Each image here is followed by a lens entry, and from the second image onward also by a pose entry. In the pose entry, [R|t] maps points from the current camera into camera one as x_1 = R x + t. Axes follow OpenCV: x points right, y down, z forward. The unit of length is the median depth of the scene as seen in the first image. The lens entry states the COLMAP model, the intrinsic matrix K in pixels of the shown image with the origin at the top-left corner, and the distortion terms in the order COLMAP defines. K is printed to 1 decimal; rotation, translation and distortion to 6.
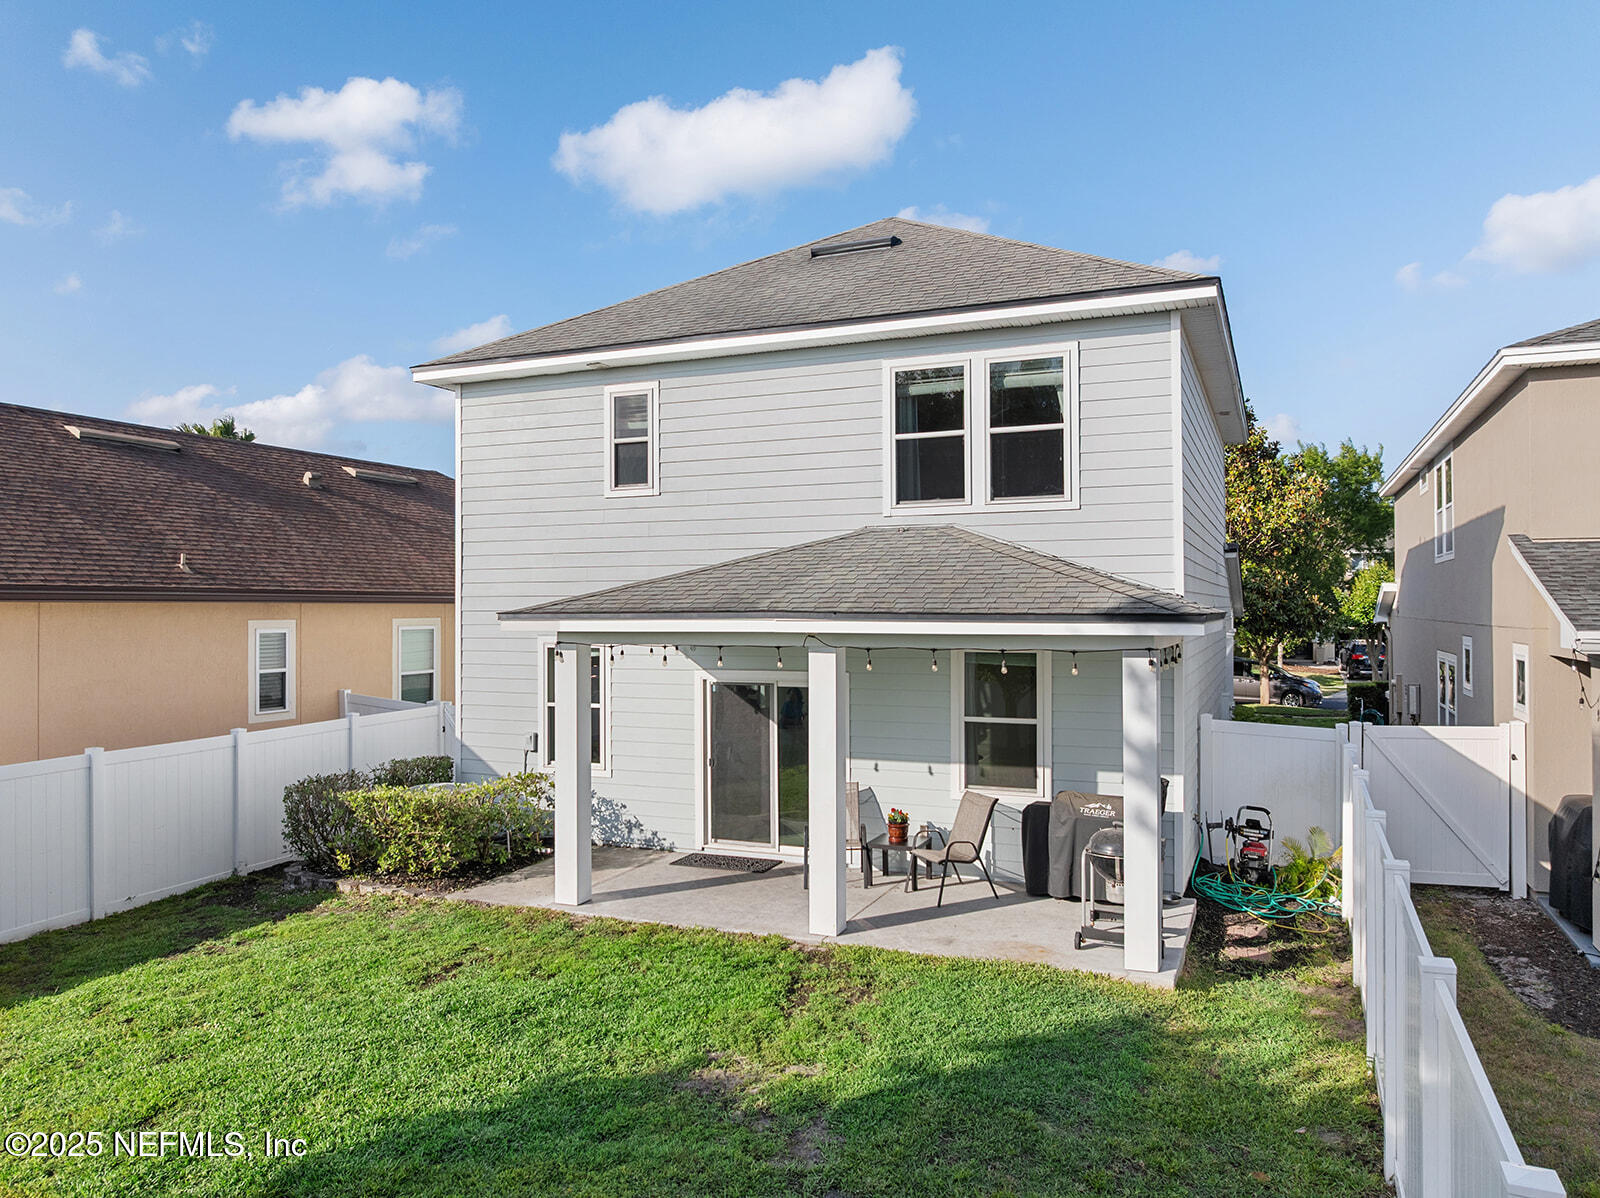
lens RADIAL K [[1126.3, 0, 800.0], [0, 1126.3, 599.0], [0, 0, 1]] dist [-0.033386, -0.000179]
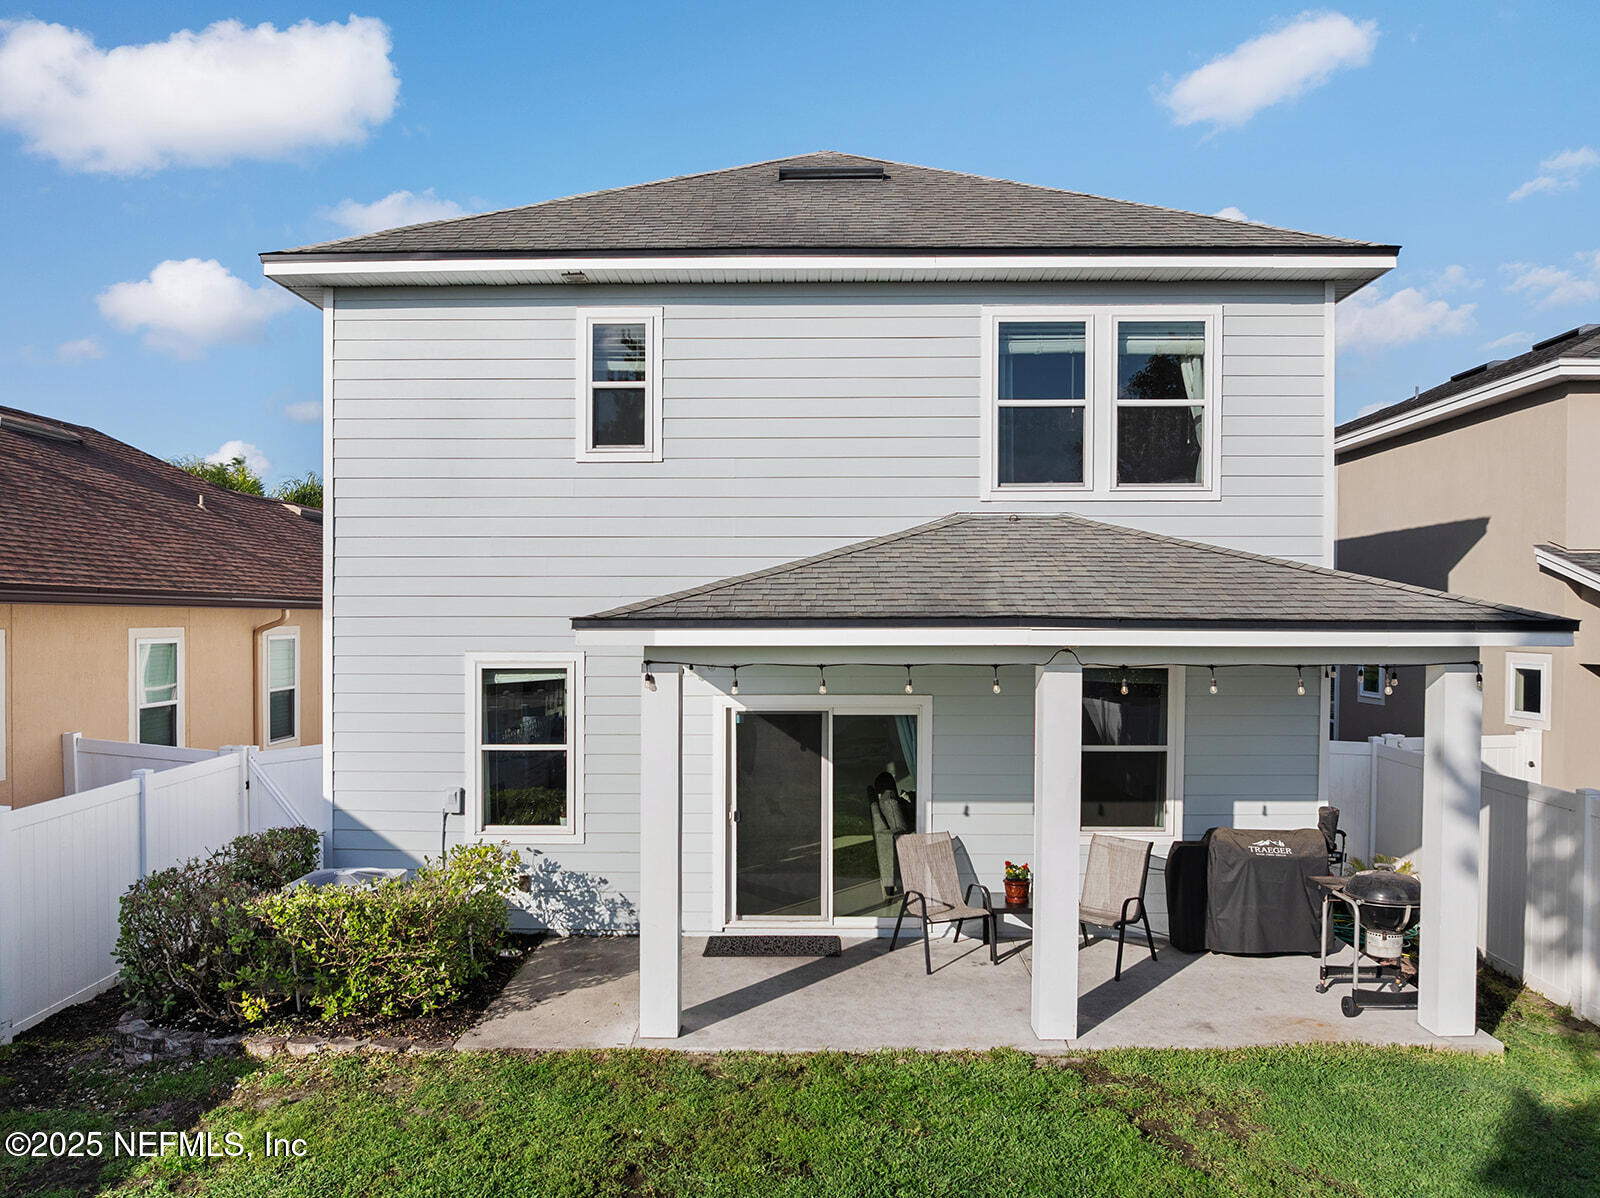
lens RADIAL K [[1151.9, 0, 816.1], [0, 1151.9, 639.4], [0, 0, 1]] dist [-0.038720, -0.001401]
pose [[0.926894, -0.004068, 0.375302, -0.347406], [-0.005973, 0.999655, 0.025588, 0.005495], [-0.375276, -0.025959, 0.926550, 0.280414]]
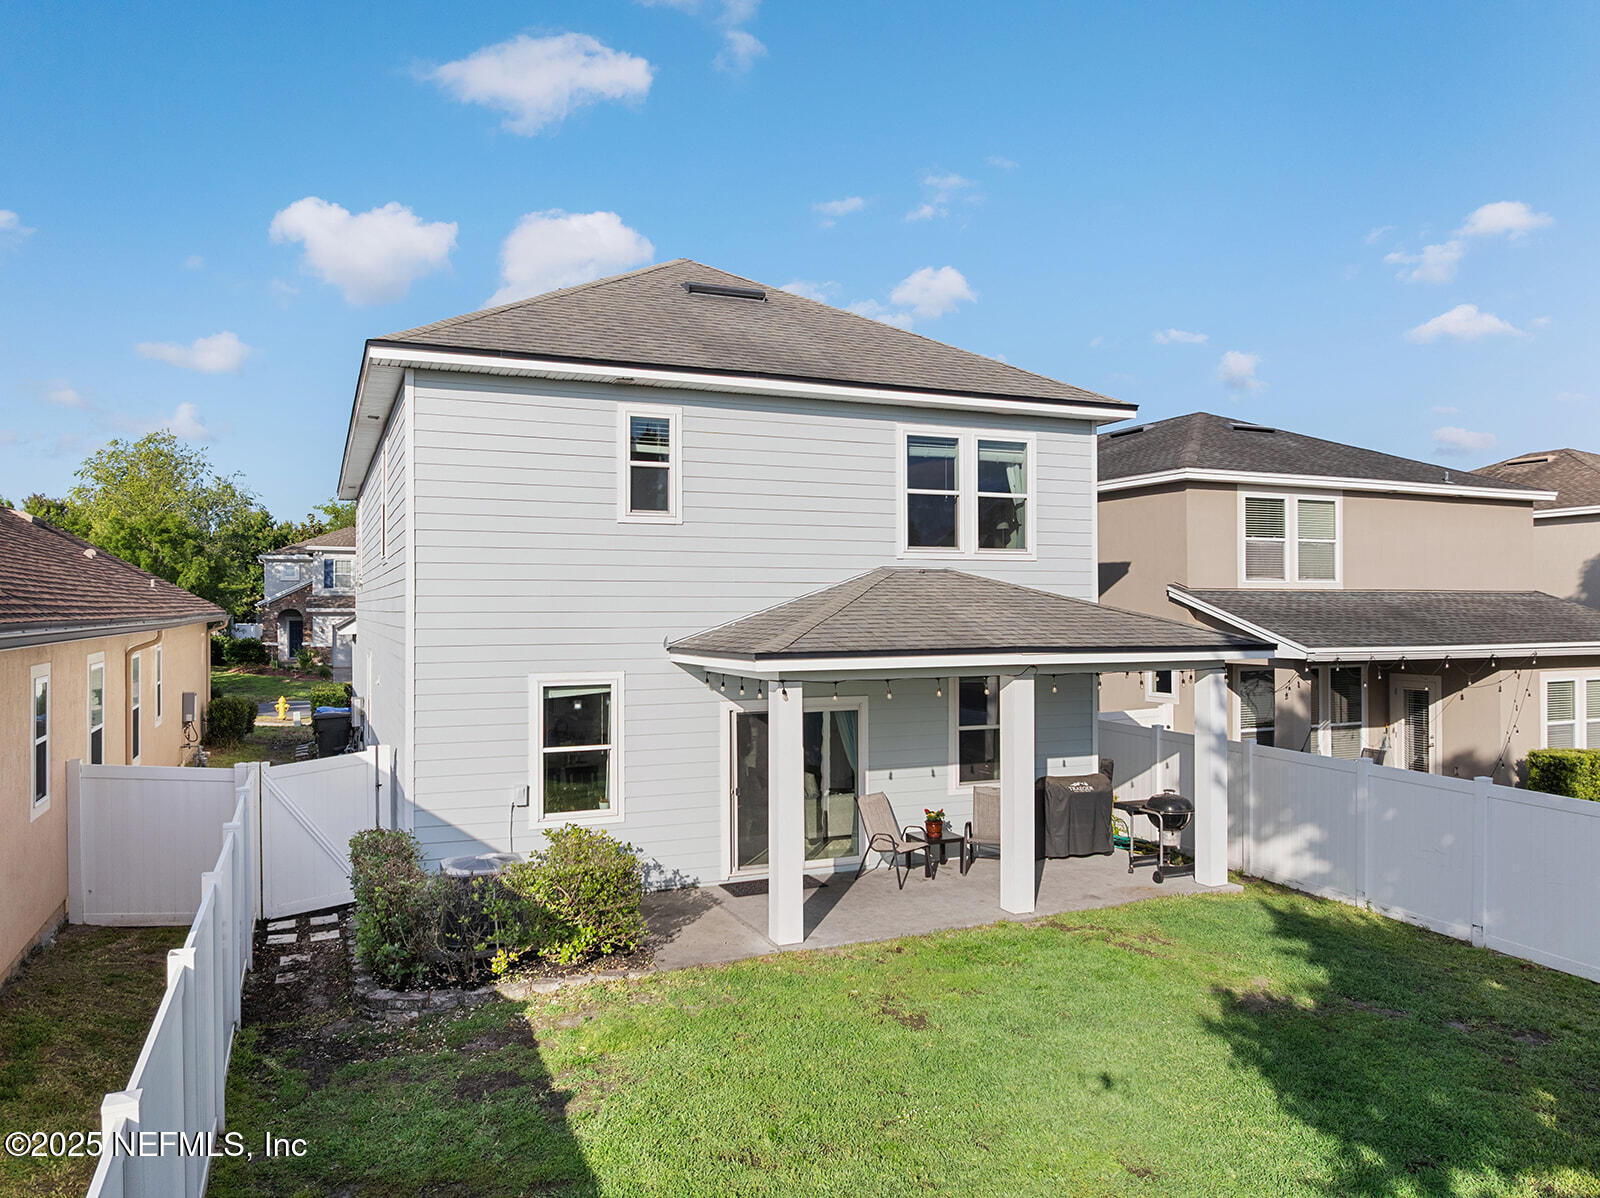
lens RADIAL K [[1126.3, 0, 800.0], [0, 1126.3, 599.0], [0, 0, 1]] dist [-0.033386, -0.000179]
pose [[0.687974, 0.006782, 0.725704, -0.836657], [-0.006985, 0.999972, -0.002723, -0.028256], [-0.725702, -0.003196, 0.688002, 0.280030]]
